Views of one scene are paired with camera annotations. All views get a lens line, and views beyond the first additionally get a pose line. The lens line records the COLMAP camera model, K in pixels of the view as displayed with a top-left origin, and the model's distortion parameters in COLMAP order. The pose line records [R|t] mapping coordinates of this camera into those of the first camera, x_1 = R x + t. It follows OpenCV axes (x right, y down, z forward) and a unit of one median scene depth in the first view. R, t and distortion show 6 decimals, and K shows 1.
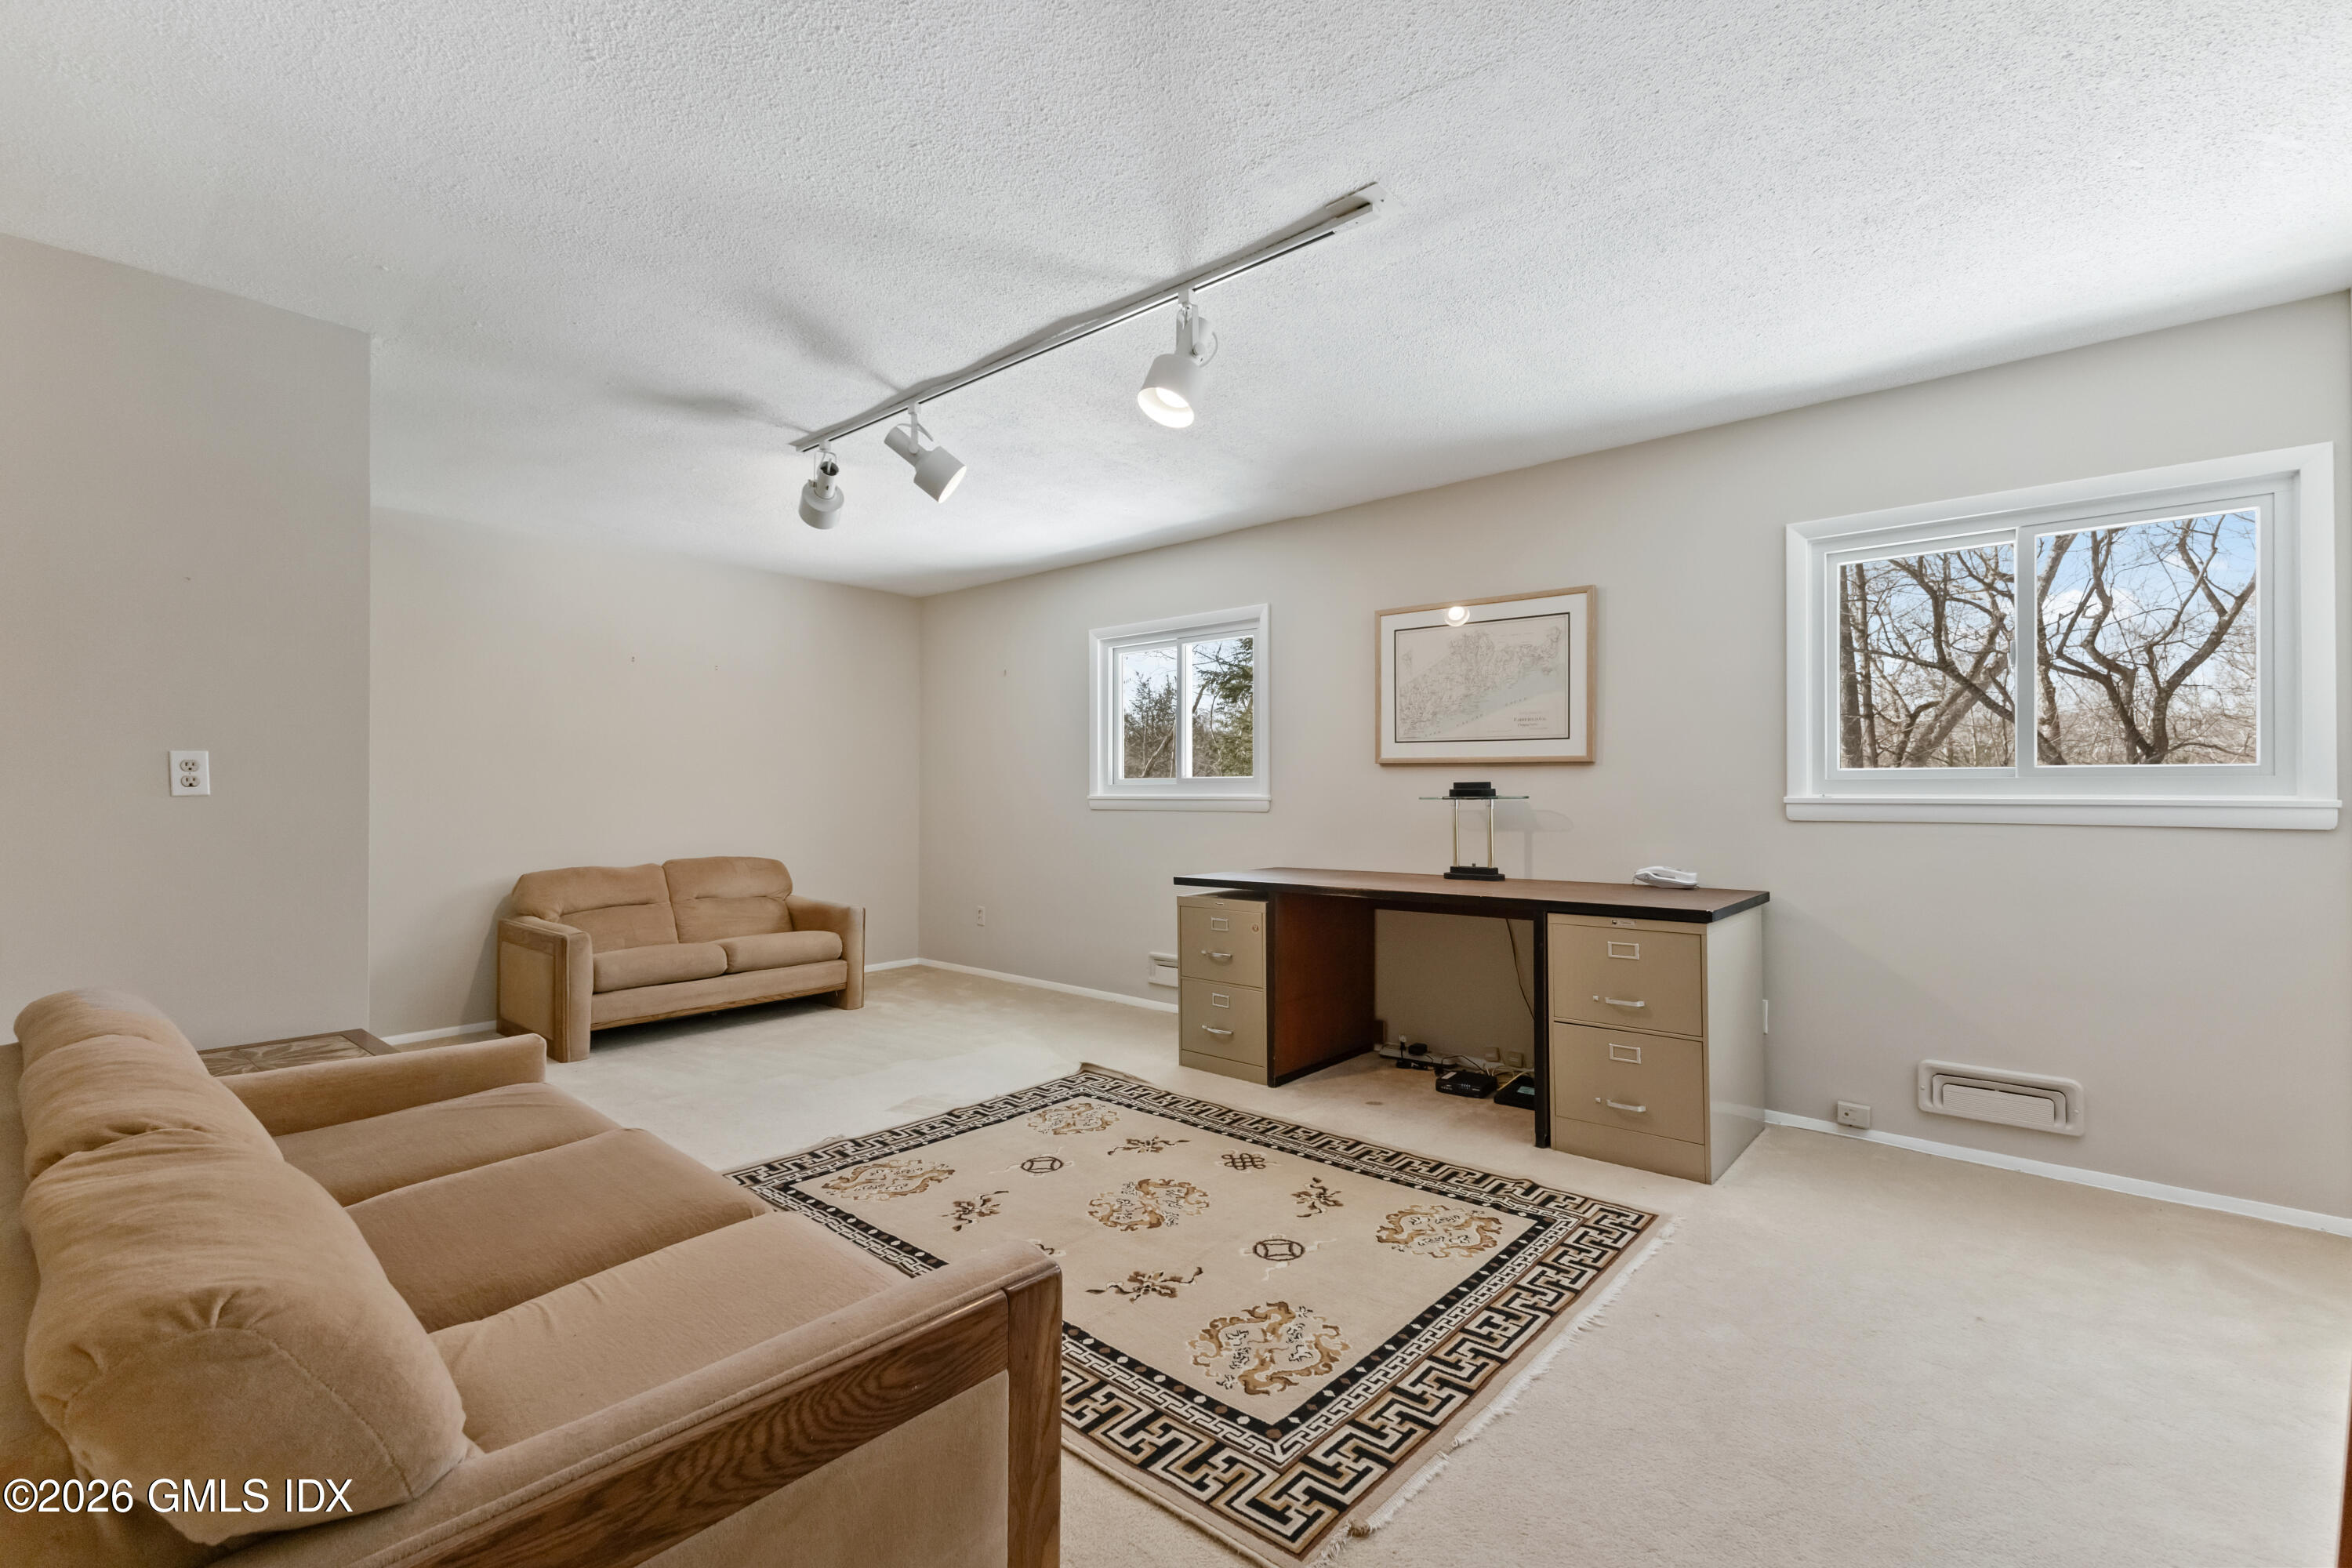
lens RADIAL K [[1022.0, 0, 1175.7], [0, 1022.0, 782.3], [0, 0, 1]] dist [0.011614, -0.002374]
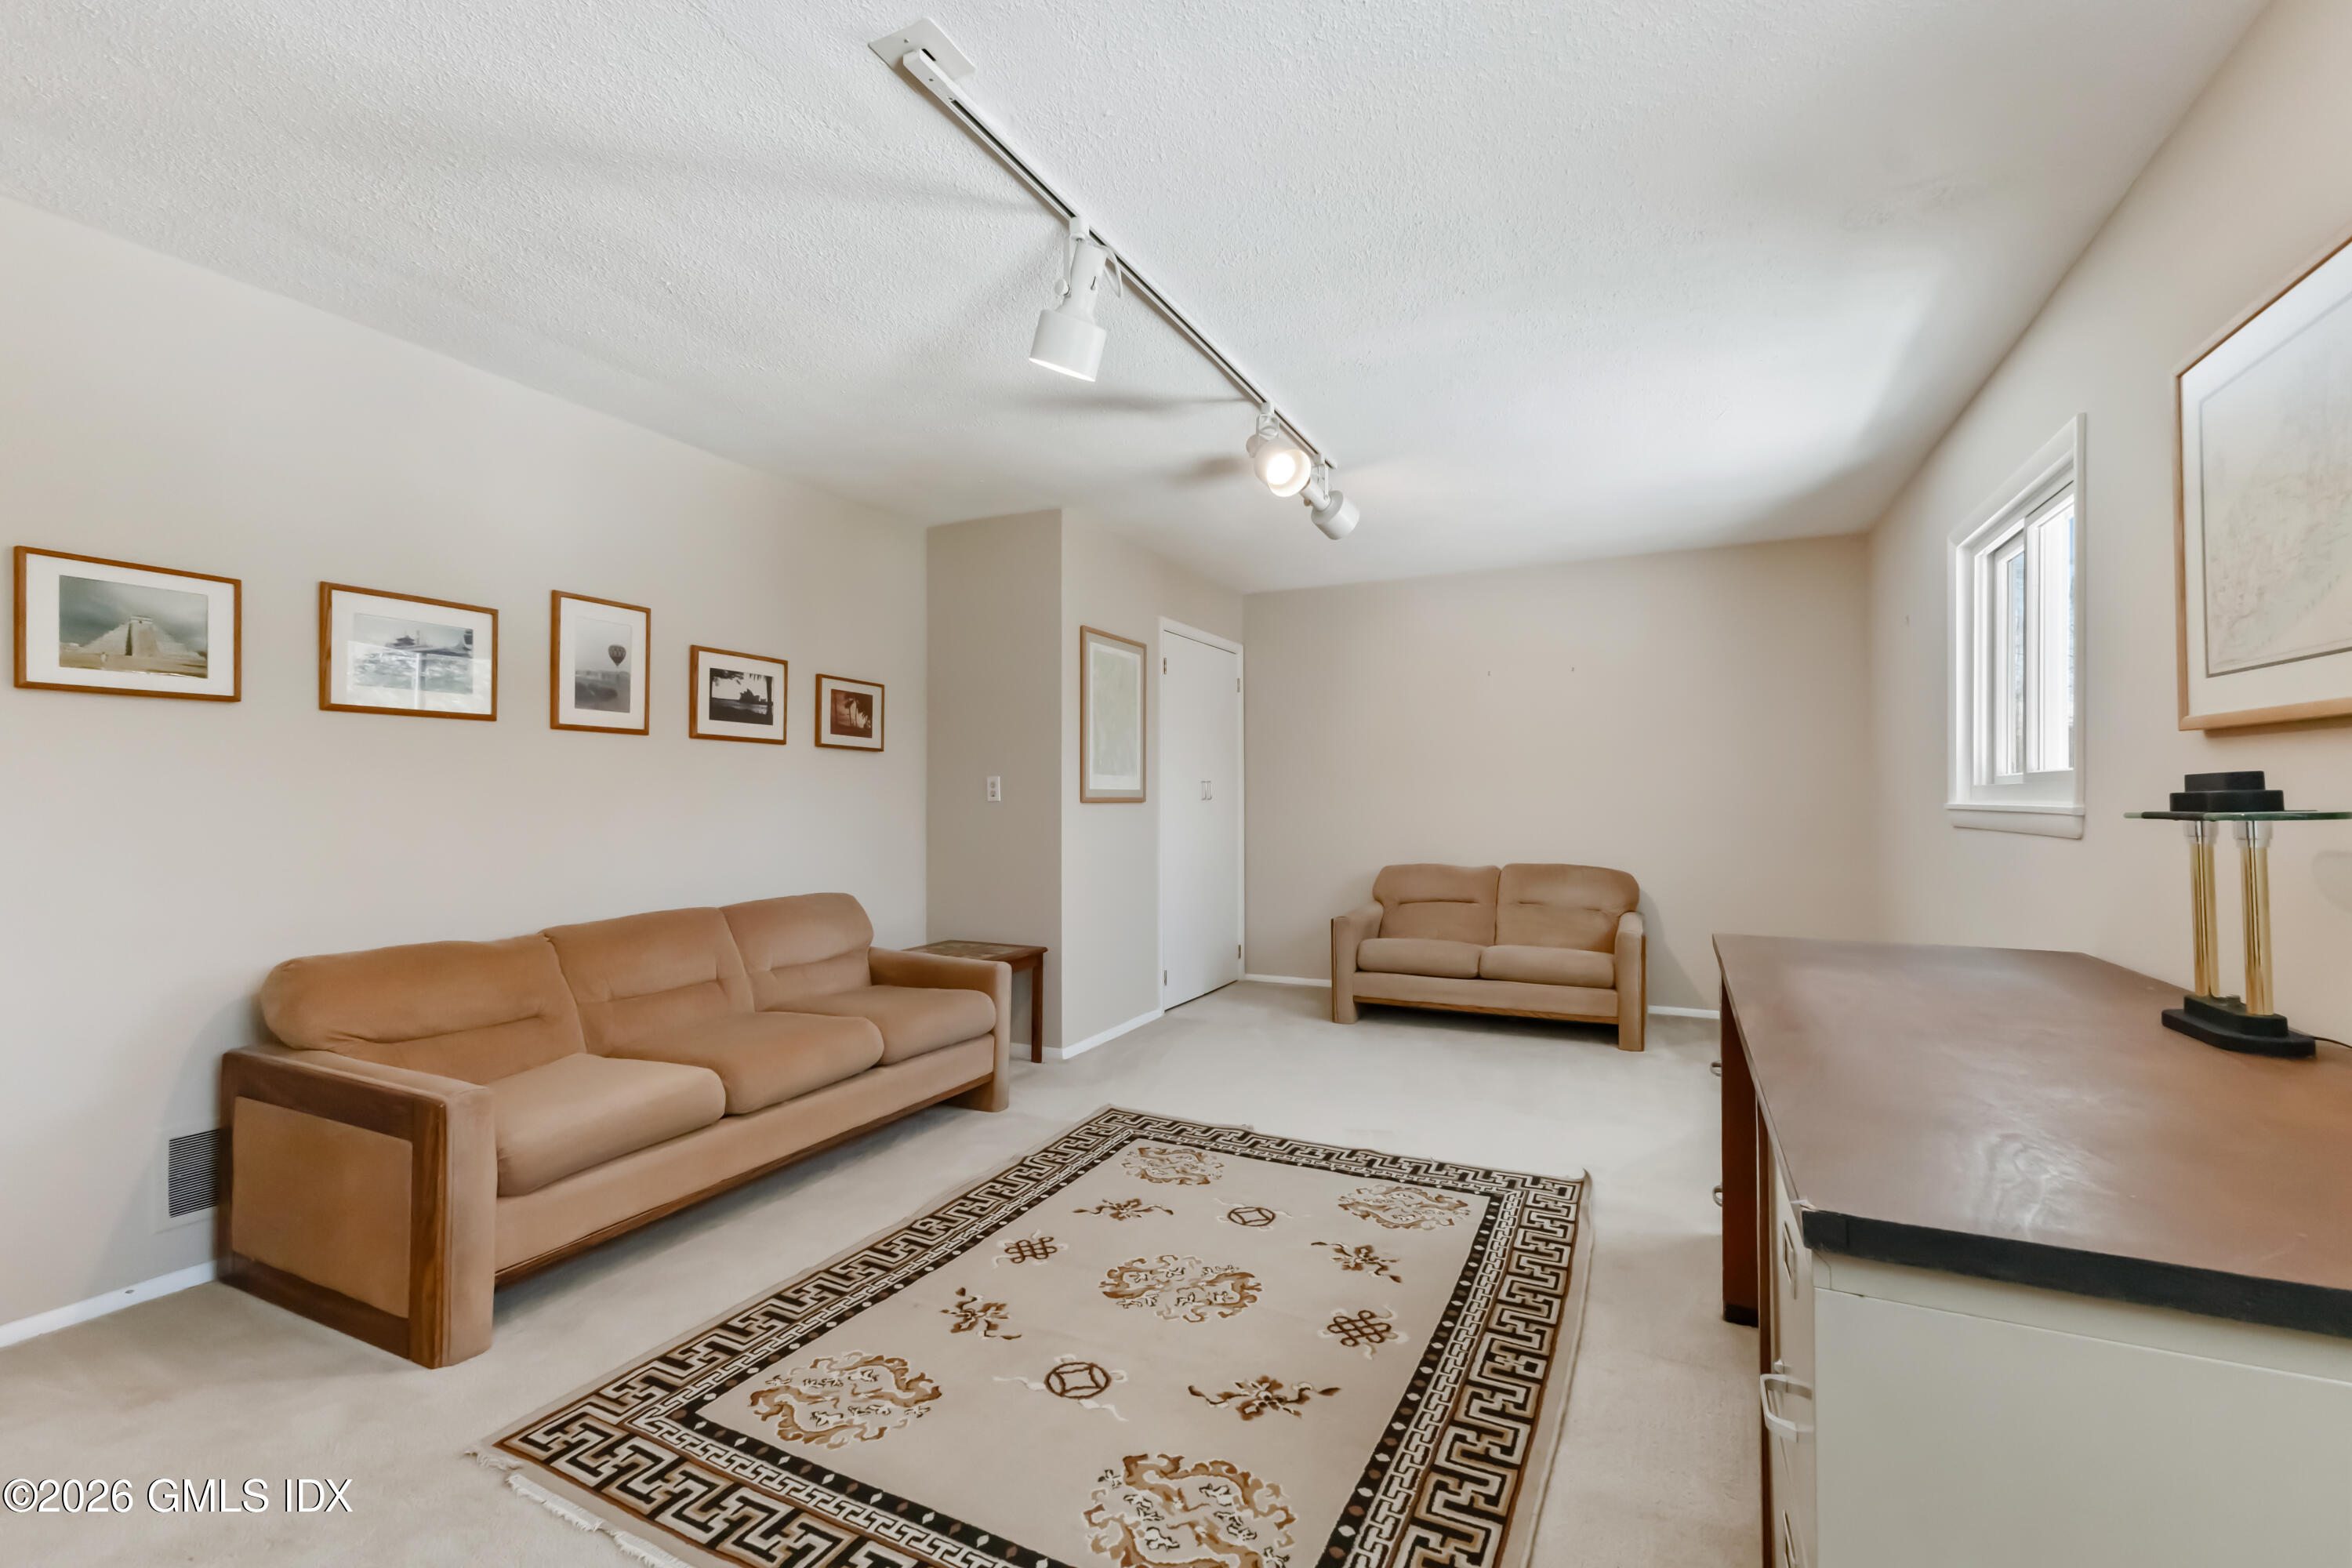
lens RADIAL K [[1022.0, 0, 1176.1], [0, 1022.0, 793.1], [0, 0, 1]] dist [0.011614, -0.002374]
pose [[0.257507, -0.005049, -0.966263, 0.715296], [0.012084, 0.999925, -0.002004, 0.004521], [0.966201, -0.011161, 0.257549, 0.704919]]
